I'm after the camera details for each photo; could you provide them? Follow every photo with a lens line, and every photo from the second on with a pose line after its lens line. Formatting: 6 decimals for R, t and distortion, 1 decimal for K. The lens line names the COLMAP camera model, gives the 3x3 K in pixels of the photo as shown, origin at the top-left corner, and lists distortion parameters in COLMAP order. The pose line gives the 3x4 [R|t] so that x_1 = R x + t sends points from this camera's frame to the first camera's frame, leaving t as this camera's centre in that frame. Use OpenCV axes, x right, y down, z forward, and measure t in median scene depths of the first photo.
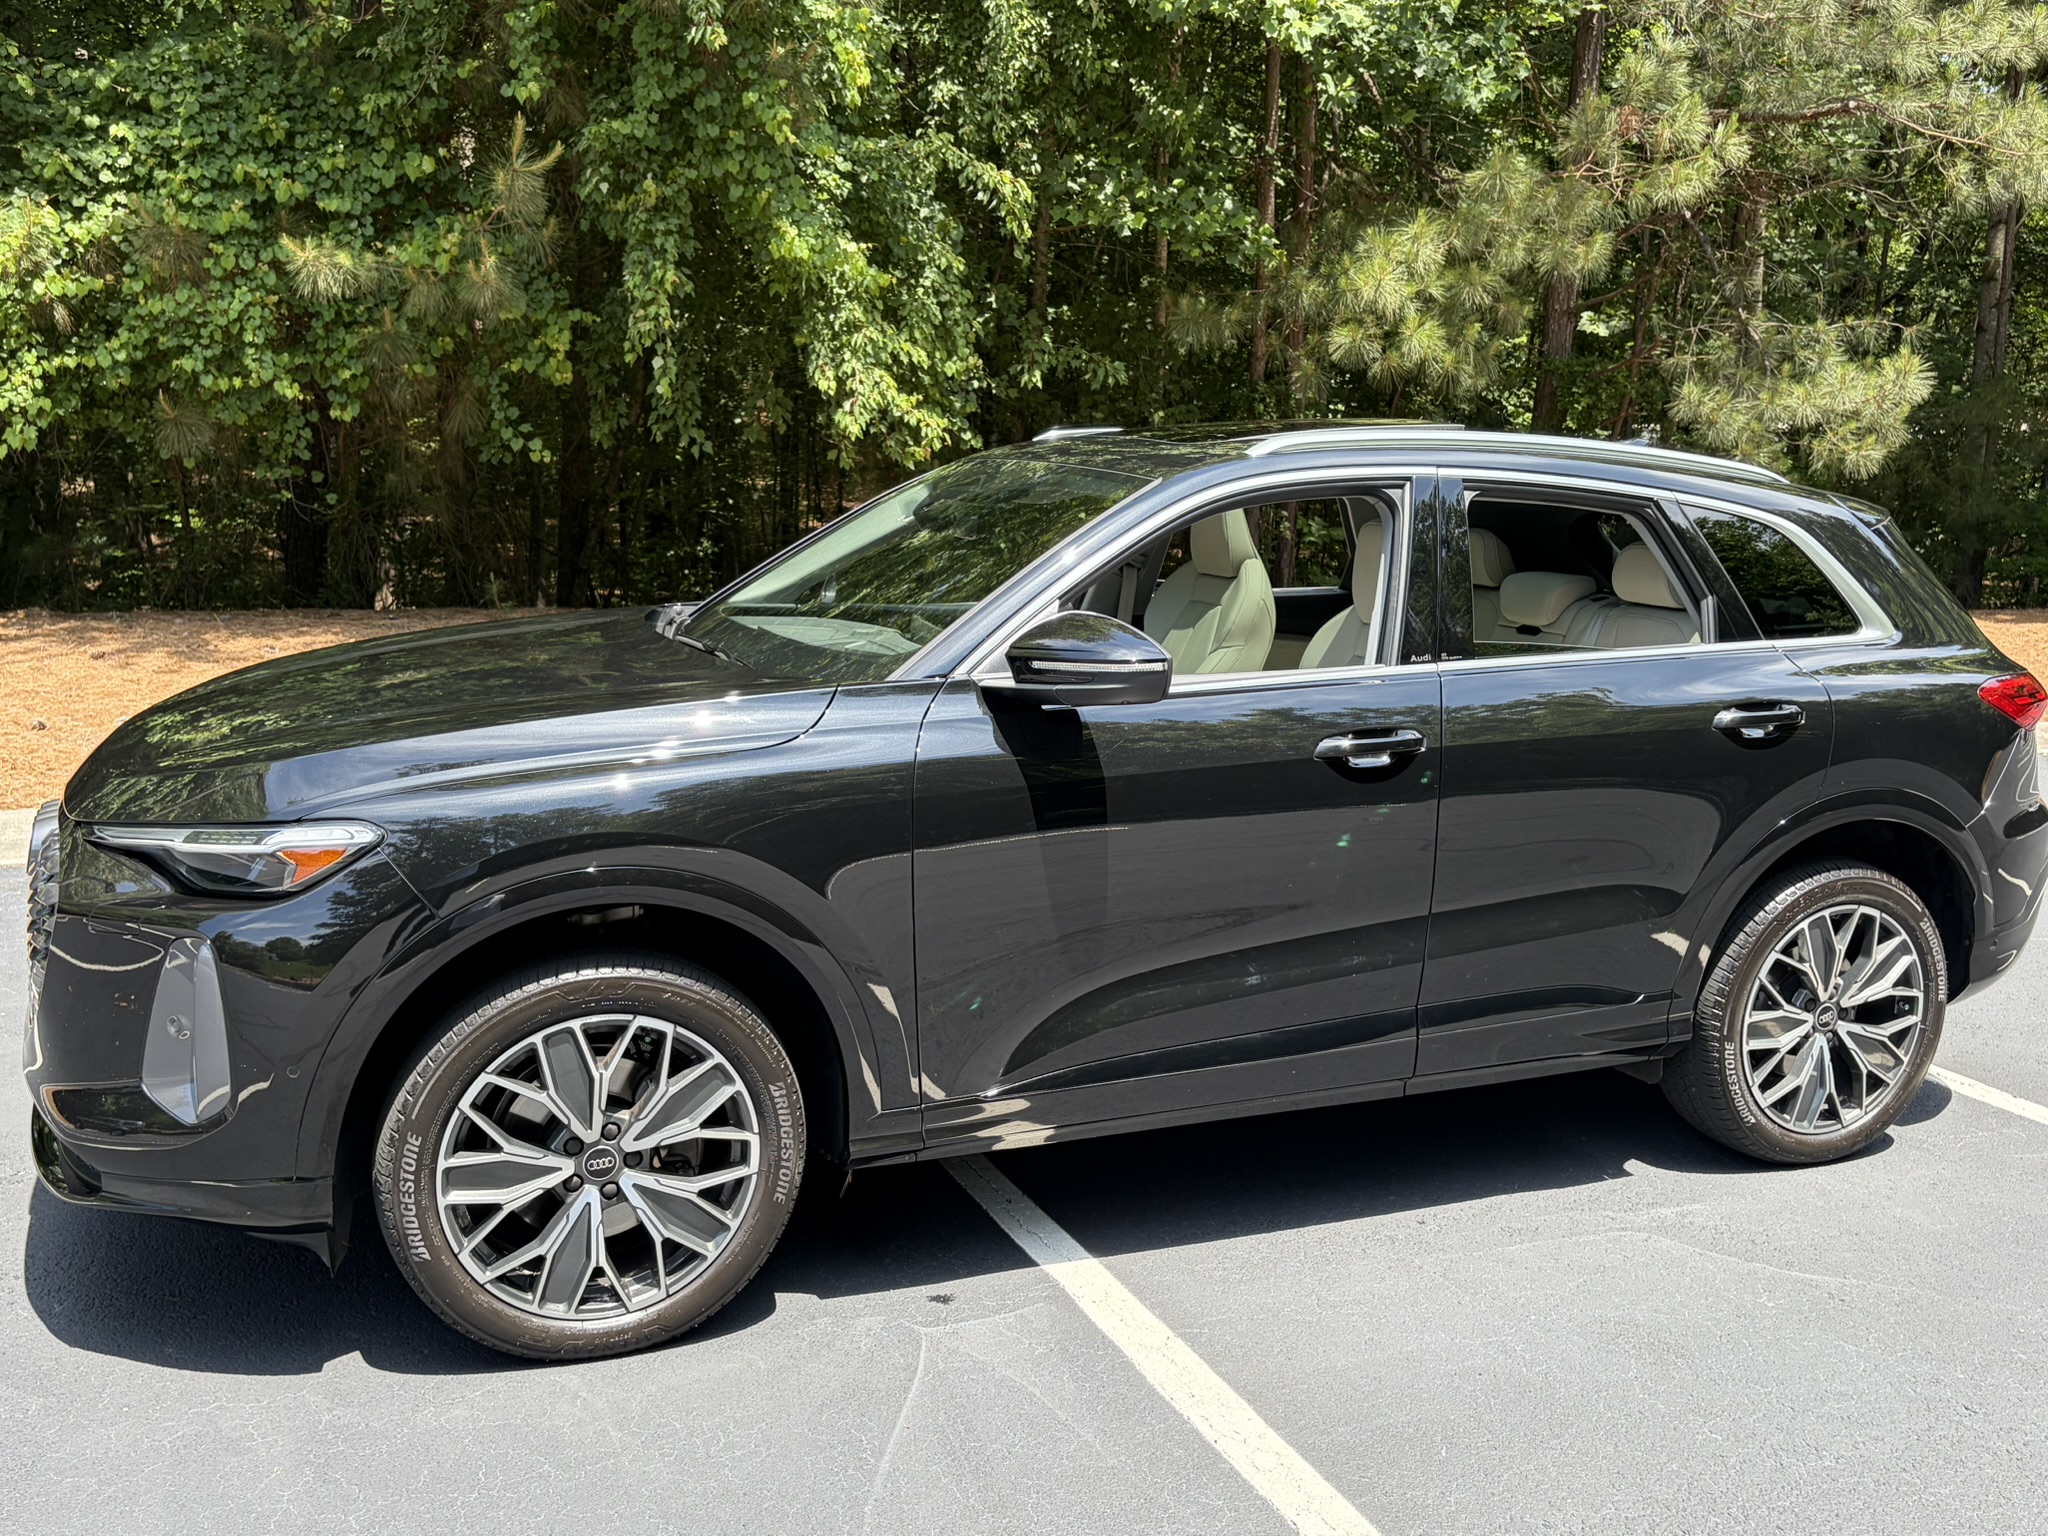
lens RADIAL K [[1869.5, 0, 1018.5], [0, 1869.5, 776.6], [0, 0, 1]] dist [0.026165, -0.007080]
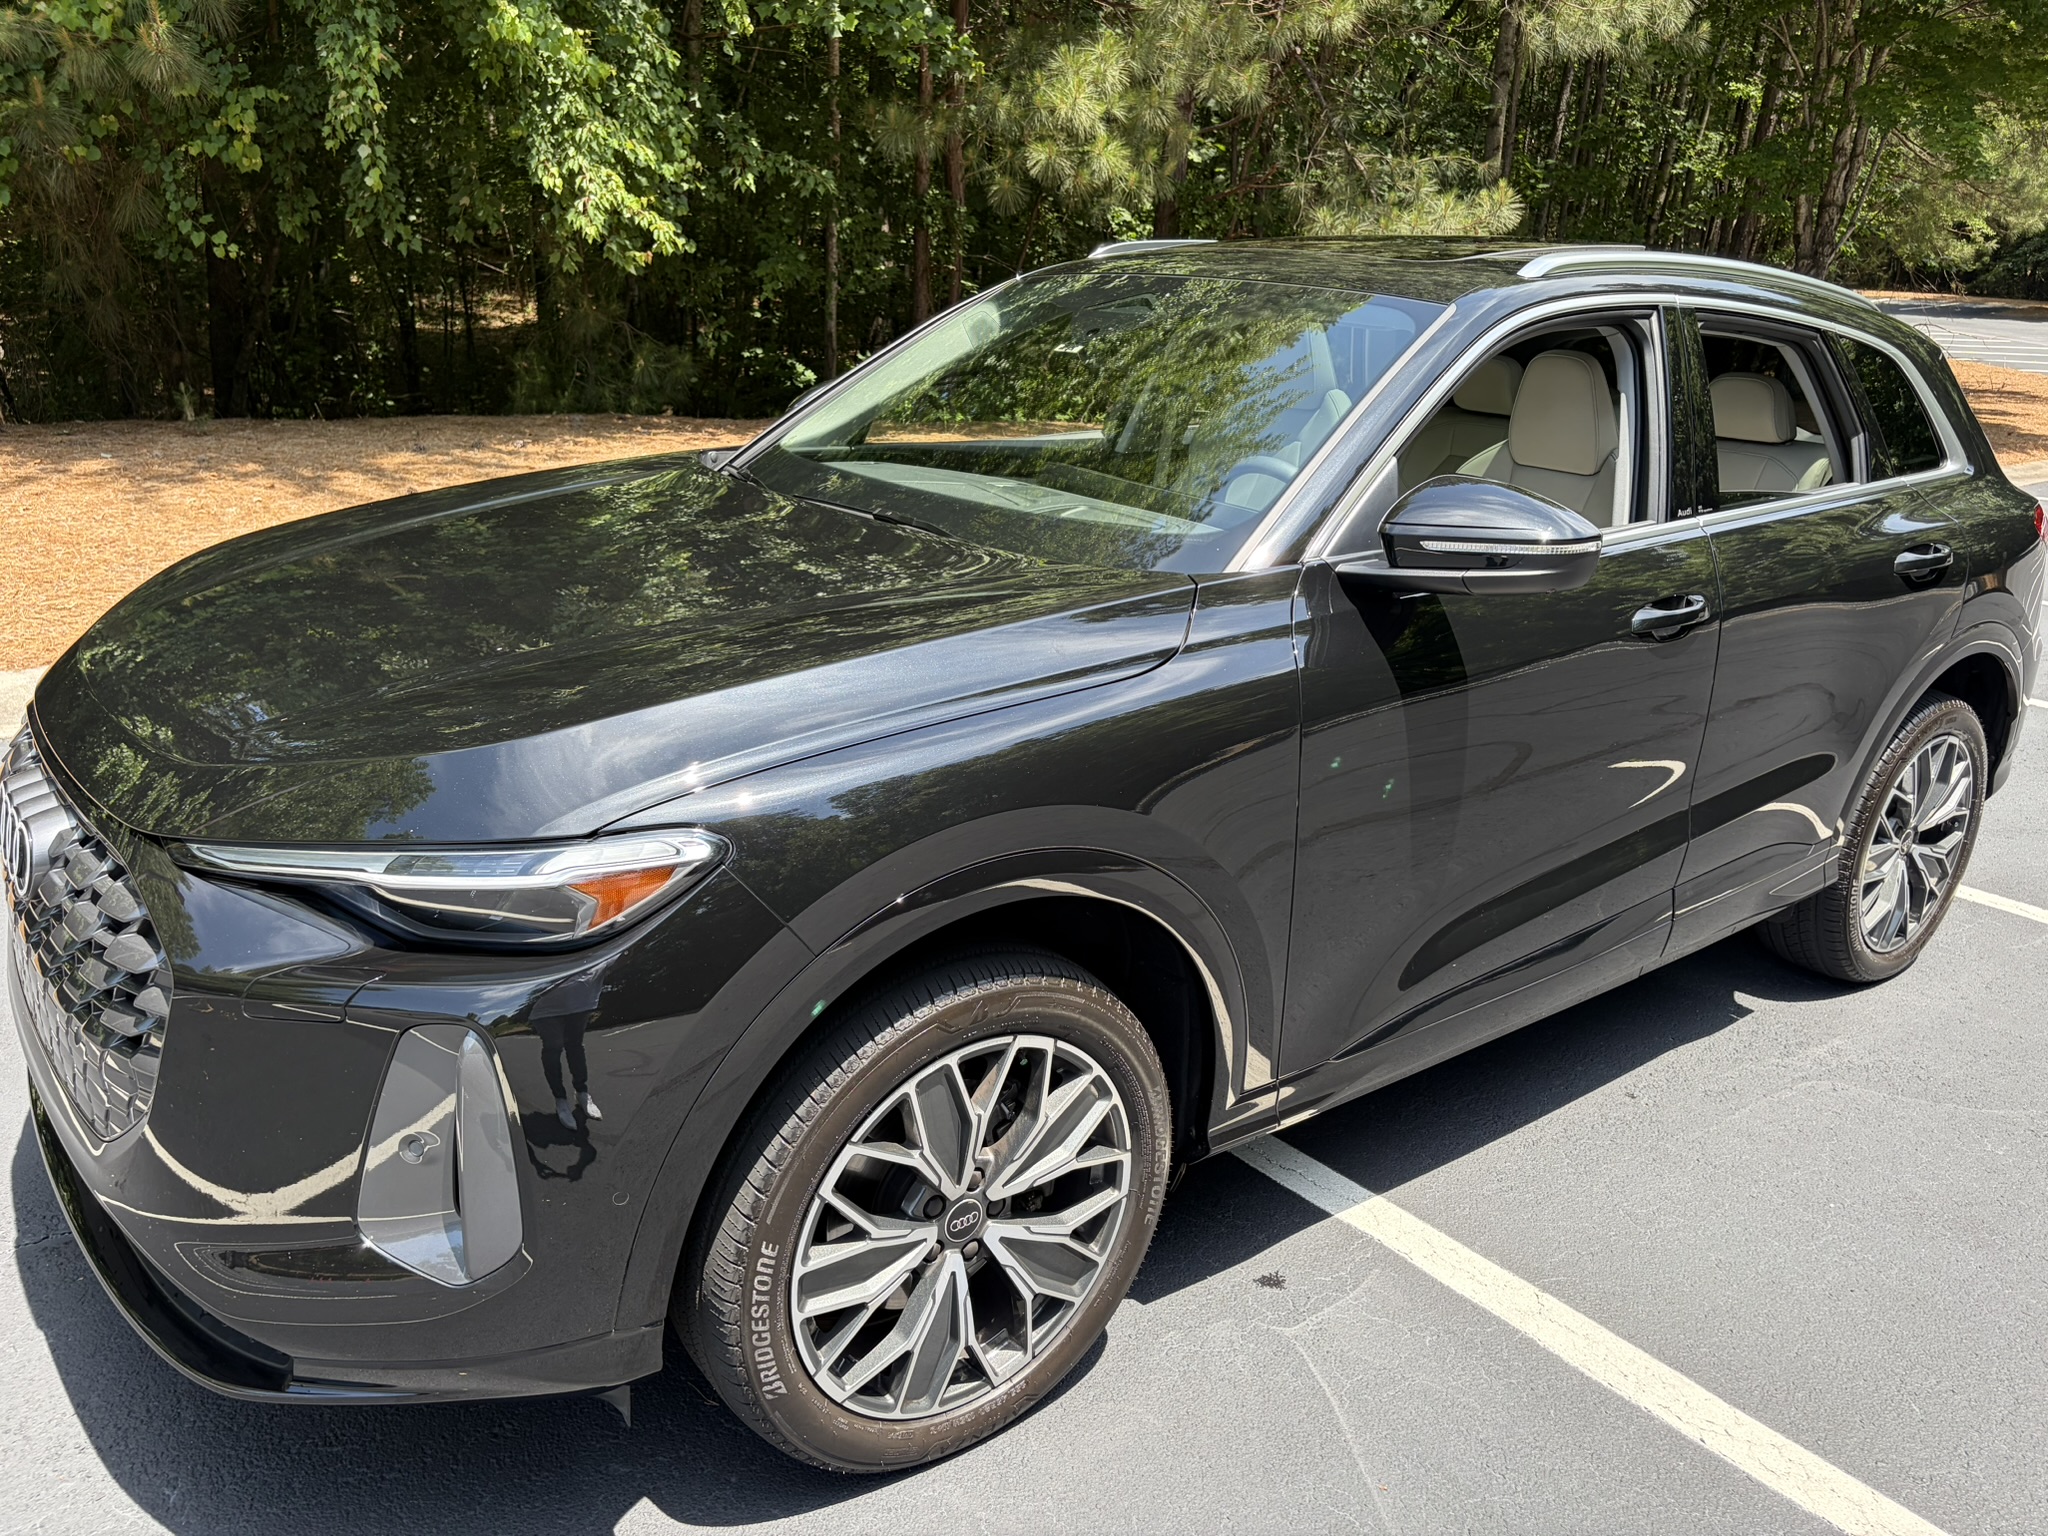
lens RADIAL K [[1563.1, 0, 1031.1], [0, 1563.1, 789.1], [0, 0, 1]] dist [0.052673, -0.059464]
pose [[0.961339, -0.071648, 0.265882, -0.112639], [0.030664, 0.987406, 0.155206, -0.022010], [-0.273654, -0.141053, 0.951429, 0.126708]]
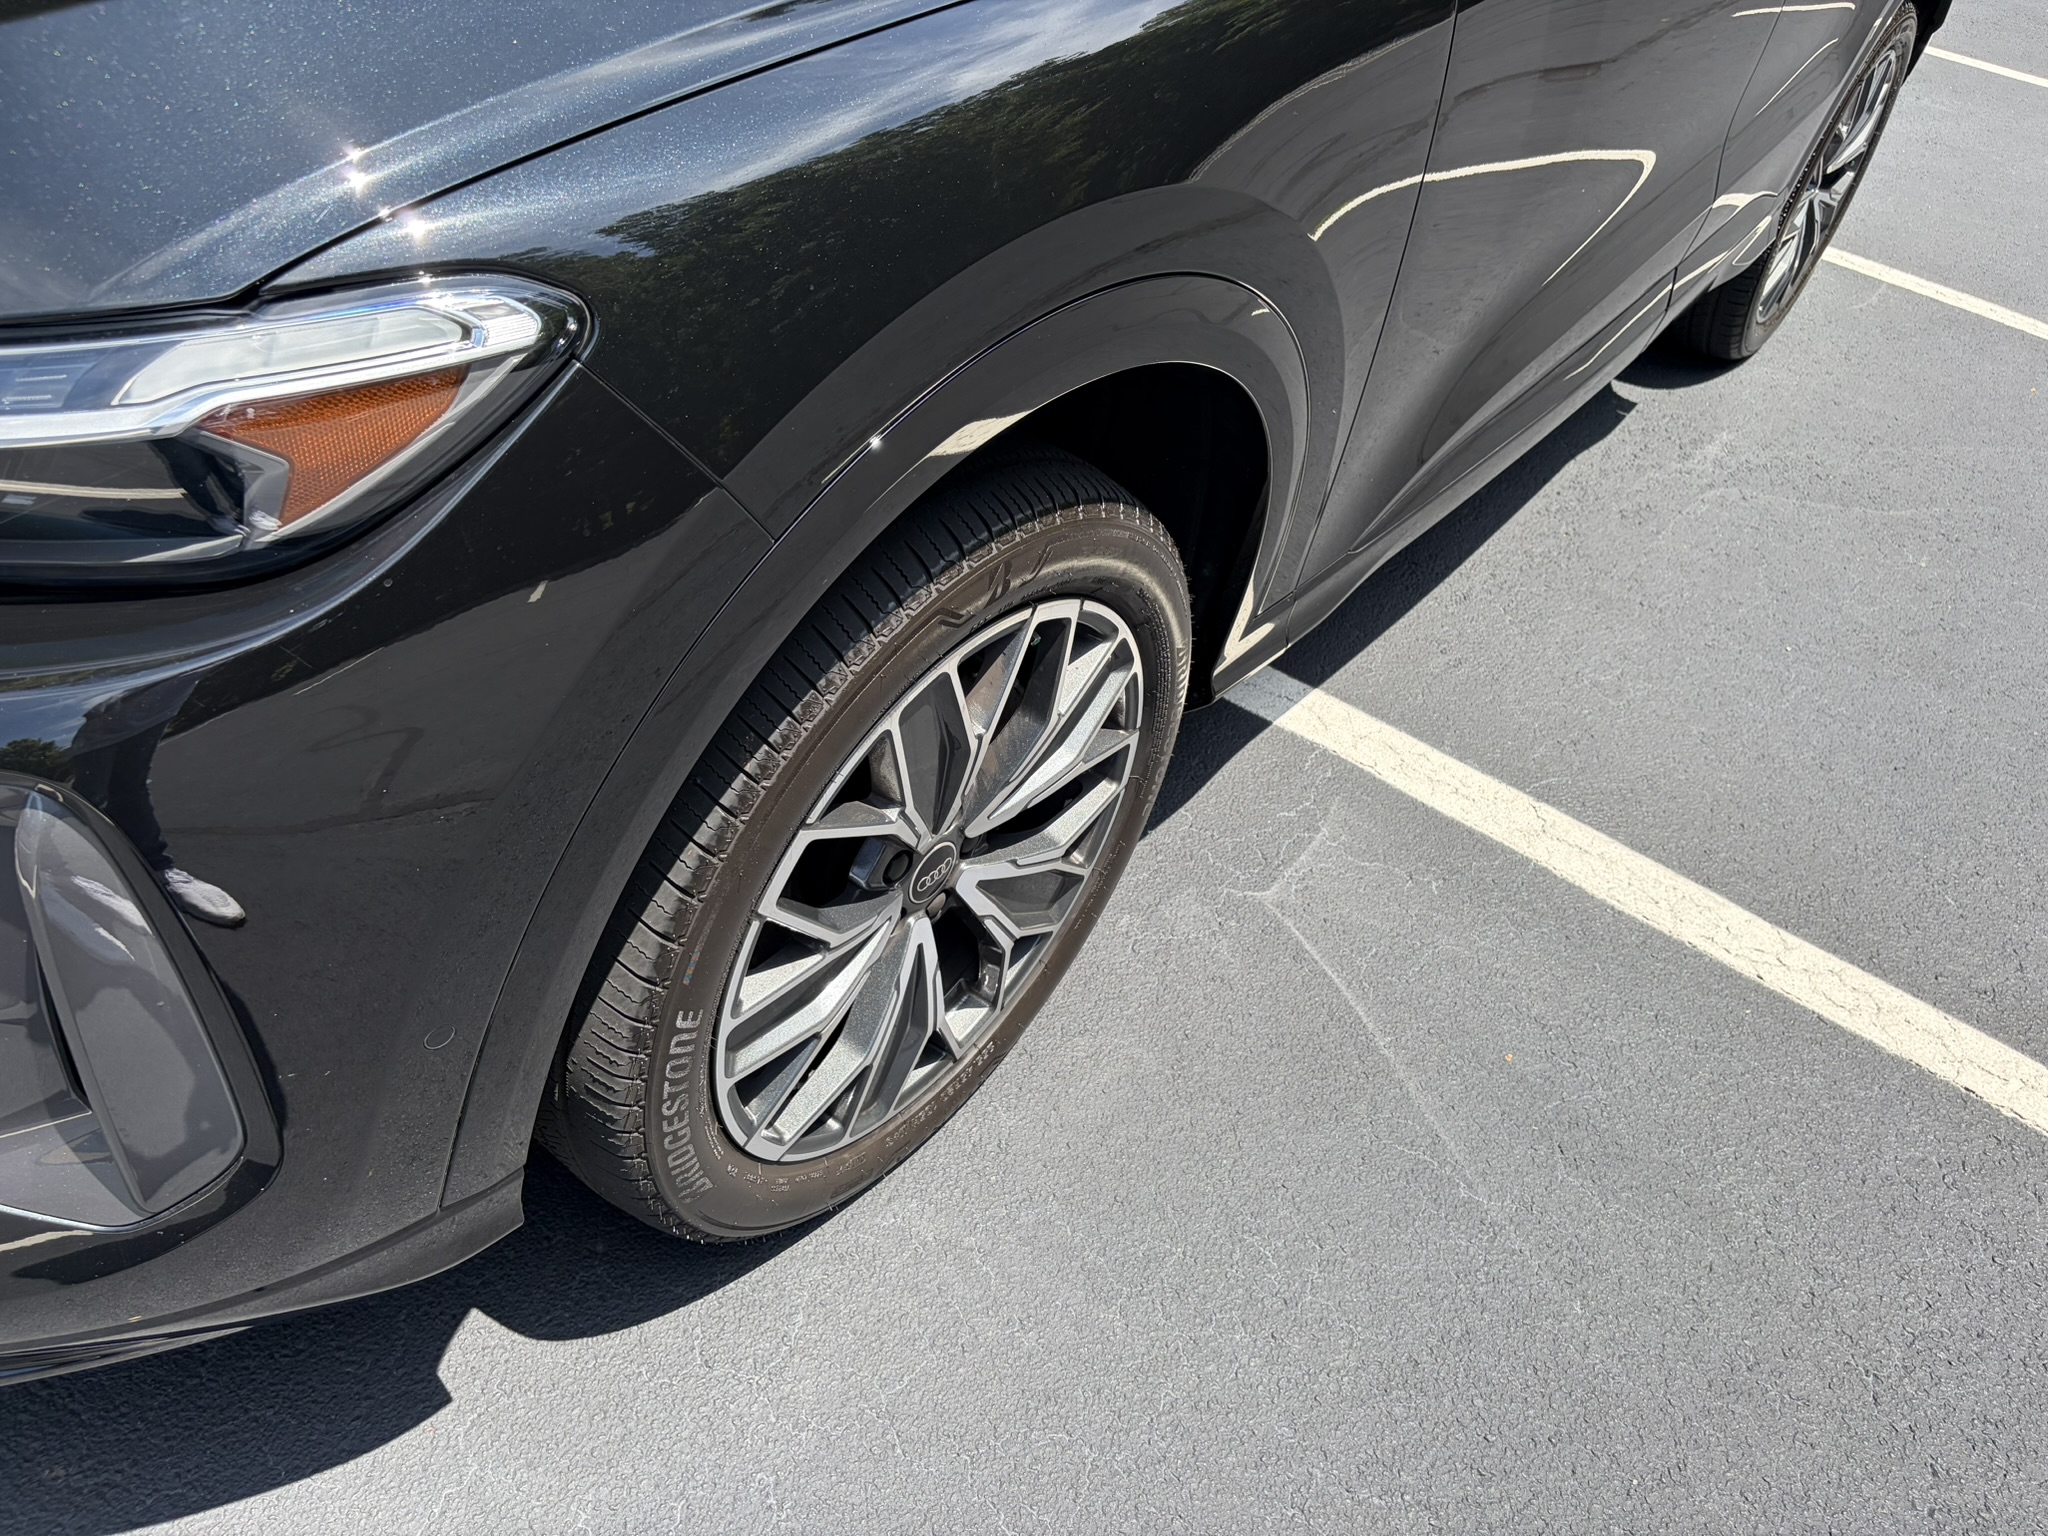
lens RADIAL K [[1538.8, 0, 997.7], [0, 1538.8, 770.7], [0, 0, 1]] dist [0.057646, -0.063983]
pose [[0.865164, -0.259490, 0.429134, -0.119287], [-0.011411, 0.845312, 0.534151, -0.011386], [-0.501359, -0.467025, 0.728372, 0.223291]]
